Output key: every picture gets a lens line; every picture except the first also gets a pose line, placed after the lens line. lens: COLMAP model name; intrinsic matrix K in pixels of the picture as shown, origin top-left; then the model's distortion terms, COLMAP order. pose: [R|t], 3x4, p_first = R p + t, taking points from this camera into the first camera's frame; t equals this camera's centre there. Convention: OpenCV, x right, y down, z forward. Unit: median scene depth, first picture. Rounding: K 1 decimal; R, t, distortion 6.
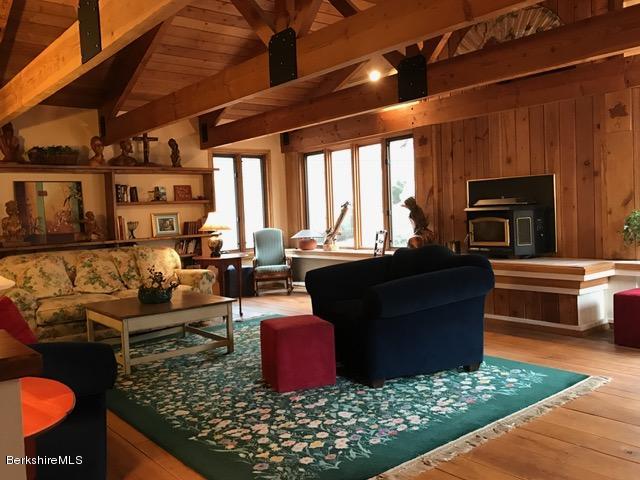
lens RADIAL K [[567.0, 0, 321.7], [0, 567.0, 234.2], [0, 0, 1]] dist [0.077759, -0.137863]
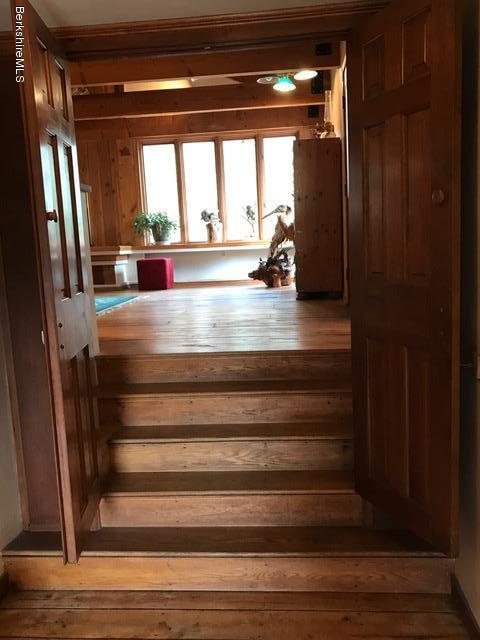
lens RADIAL K [[567.0, 0, 240.3], [0, 567.0, 310.6], [0, 0, 1]] dist [0.077759, -0.137863]
pose [[0.703616, -0.081984, 0.705835, -0.451784], [0.047604, 0.996529, 0.068294, 0.144215], [-0.708984, -0.014452, 0.705077, -0.387417]]
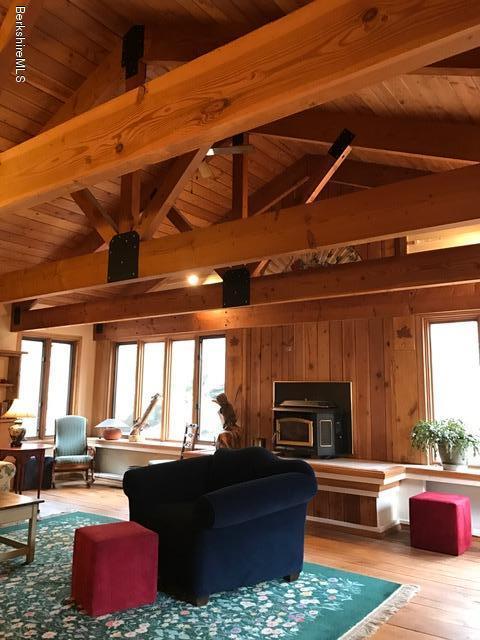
lens RADIAL K [[523.3, 0, 243.6], [0, 523.3, 318.3], [0, 0, 1]] dist [0.038962, -0.032503]
pose [[0.968182, 0.089363, 0.233745, -0.061486], [-0.044112, 0.980384, -0.192097, -0.023949], [-0.246327, 0.175674, 0.953133, 0.052259]]
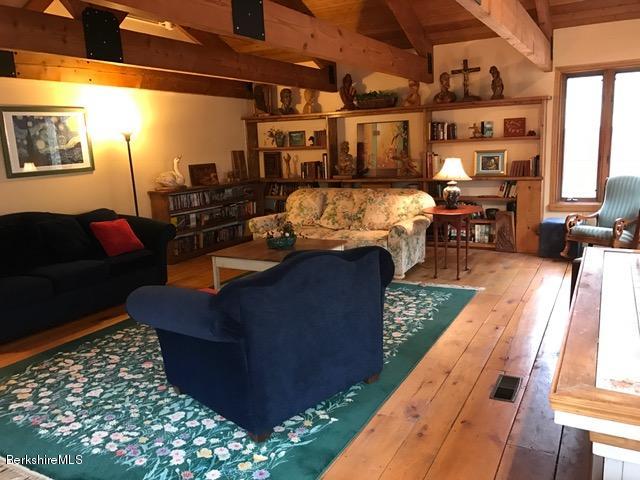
lens RADIAL K [[523.3, 0, 320.0], [0, 523.3, 240.0], [0, 0, 1]] dist [0.038962, -0.032503]
pose [[0.366212, 0.198291, -0.909159, 0.689928], [-0.009546, 0.977781, 0.209413, -0.115544], [0.930483, -0.068011, 0.359967, 0.705181]]
